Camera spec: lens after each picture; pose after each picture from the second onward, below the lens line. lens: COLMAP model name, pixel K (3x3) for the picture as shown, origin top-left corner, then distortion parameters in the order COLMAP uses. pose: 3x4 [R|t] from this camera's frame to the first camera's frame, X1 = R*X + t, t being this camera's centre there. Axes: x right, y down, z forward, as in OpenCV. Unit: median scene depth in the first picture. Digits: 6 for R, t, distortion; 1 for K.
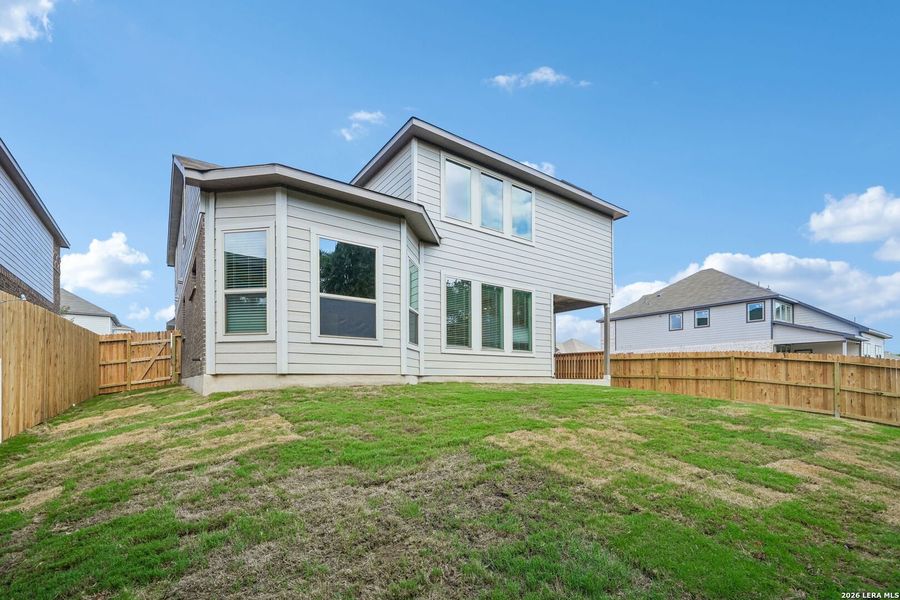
lens RADIAL K [[393.0, 0, 451.2], [0, 393.0, 294.1], [0, 0, 1]] dist [0.001756, 0.000291]
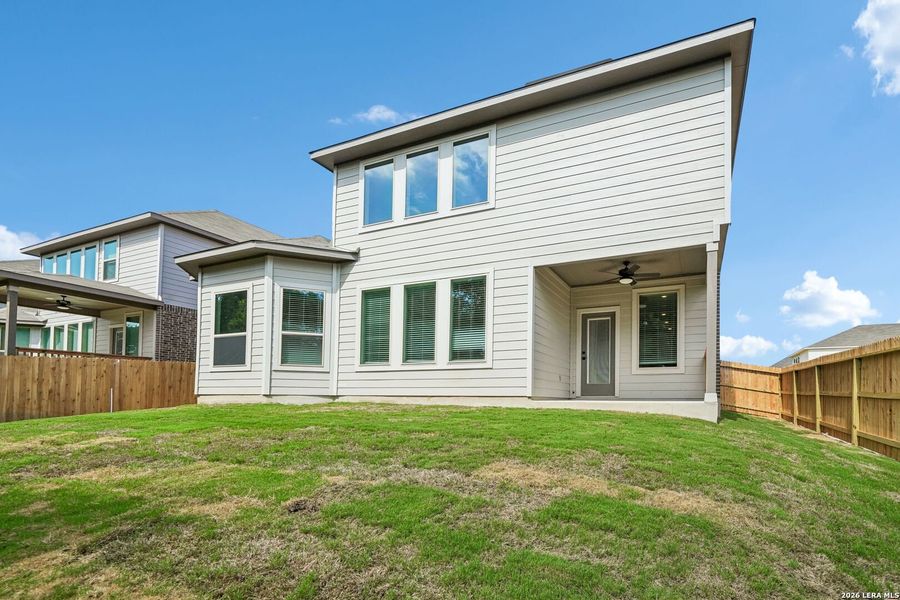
lens RADIAL K [[402.3, 0, 445.8], [0, 402.3, 309.5], [0, 0, 1]] dist [0.001504, -0.000017]
pose [[0.505857, -0.185362, -0.842467, 0.818980], [0.174166, 0.978473, -0.110709, 0.131050], [0.844852, -0.090726, 0.527251, 0.602584]]
